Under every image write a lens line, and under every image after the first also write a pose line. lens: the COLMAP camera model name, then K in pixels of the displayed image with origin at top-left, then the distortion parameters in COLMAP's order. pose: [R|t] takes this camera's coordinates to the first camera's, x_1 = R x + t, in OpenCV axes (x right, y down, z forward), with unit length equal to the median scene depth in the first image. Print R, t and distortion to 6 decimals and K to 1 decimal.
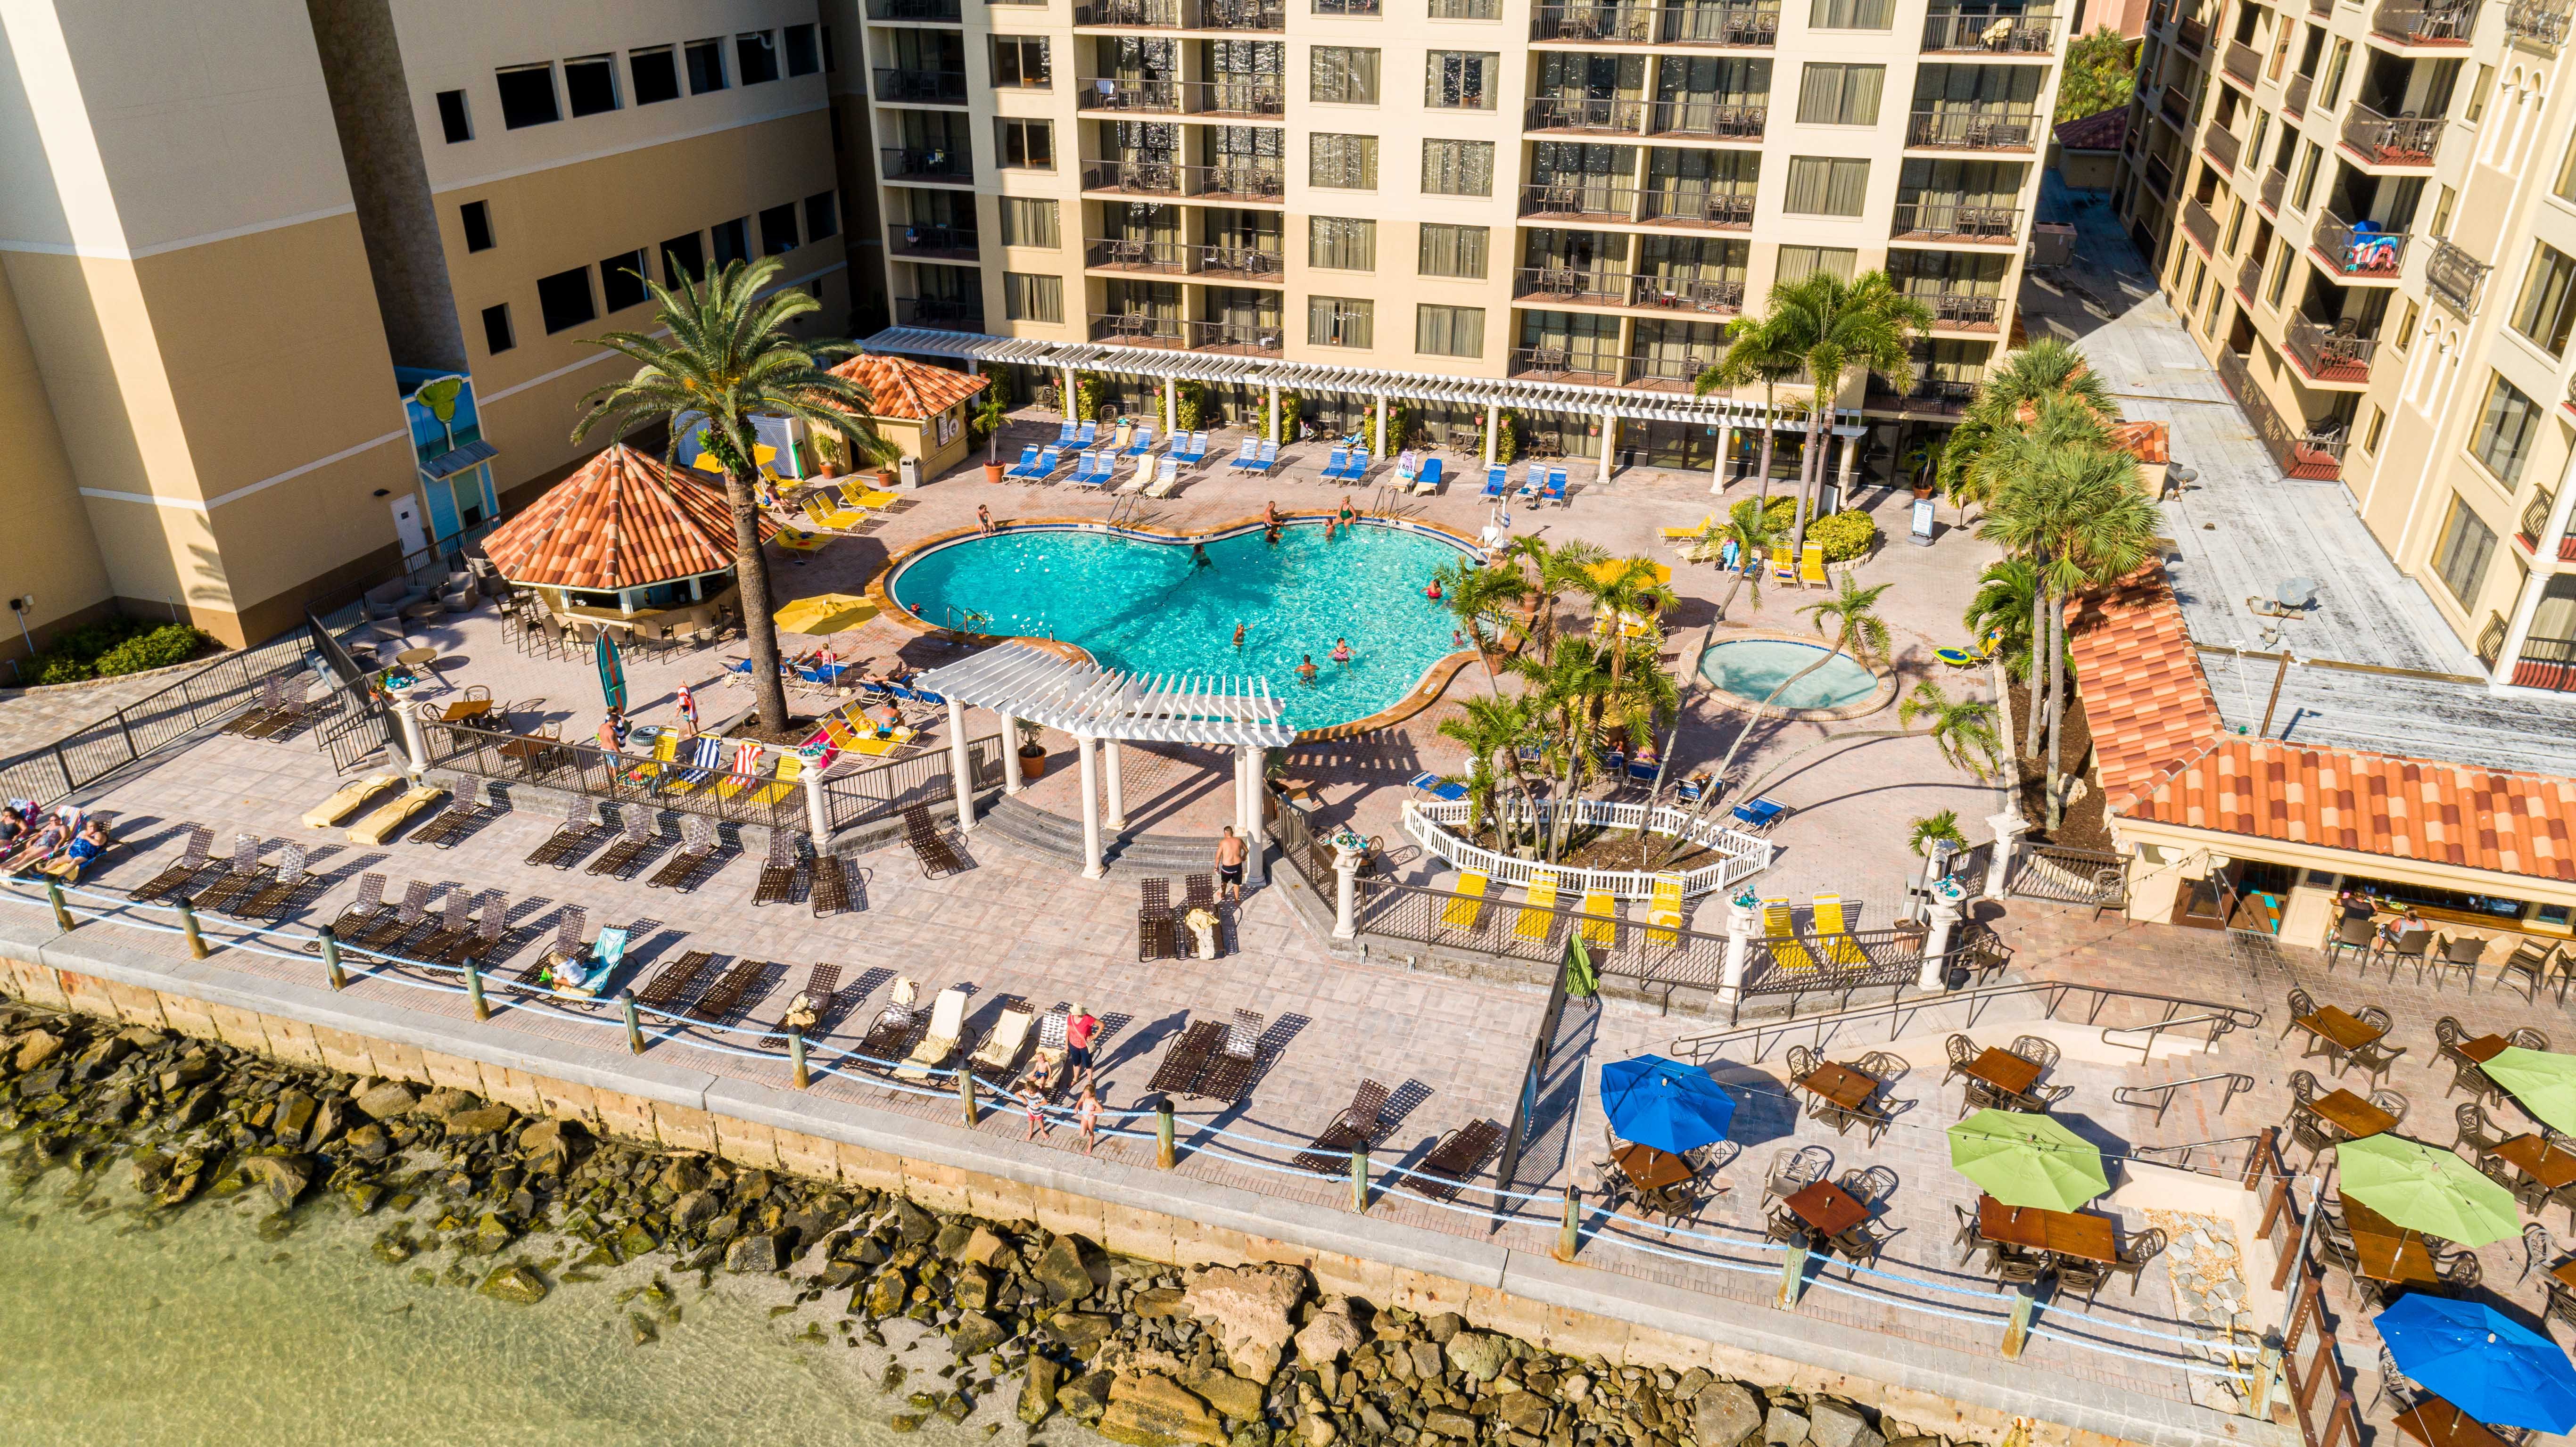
lens RADIAL K [[1724.6, 0, 1298.0], [0, 1724.6, 738.4], [0, 0, 1]] dist [0.015216, 0.007137]
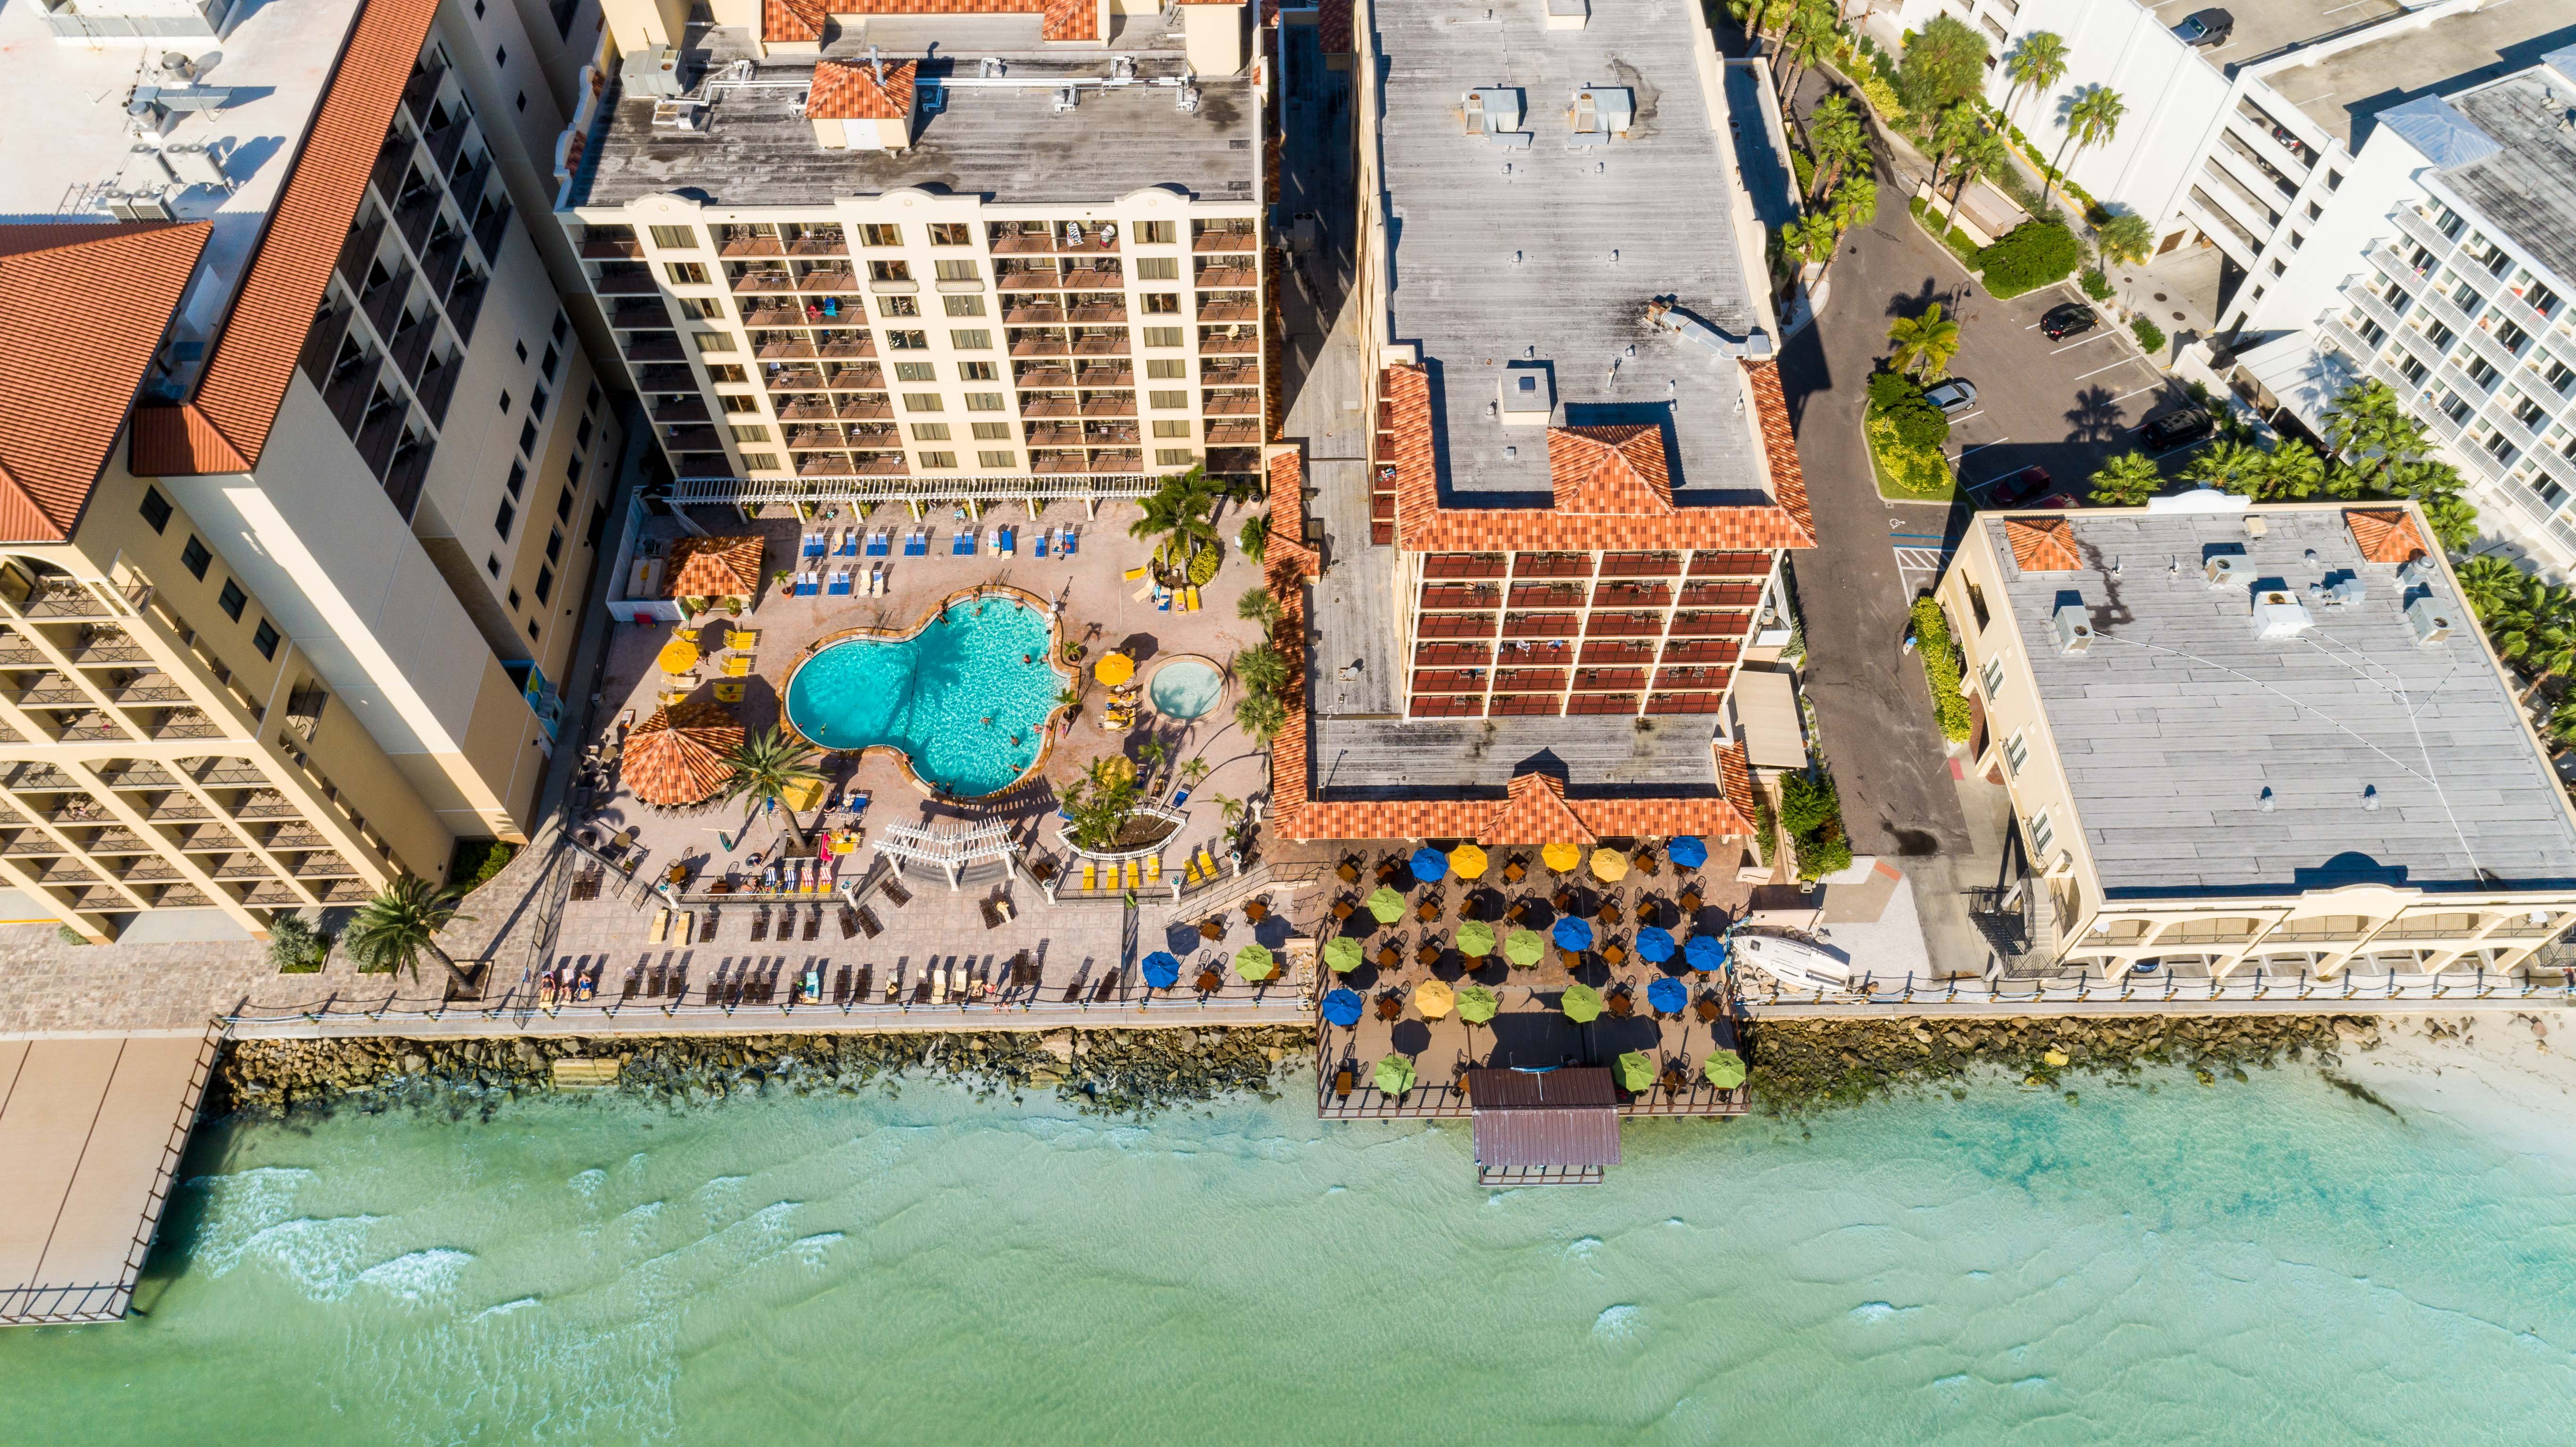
lens RADIAL K [[1724.6, 0, 1300.1], [0, 1724.6, 734.4], [0, 0, 1]] dist [0.015216, 0.007137]
pose [[0.950512, -0.263353, 0.164840, 0.019934], [0.144428, 0.844294, 0.516051, -1.639091], [-0.275077, -0.466705, 0.840547, -1.526234]]
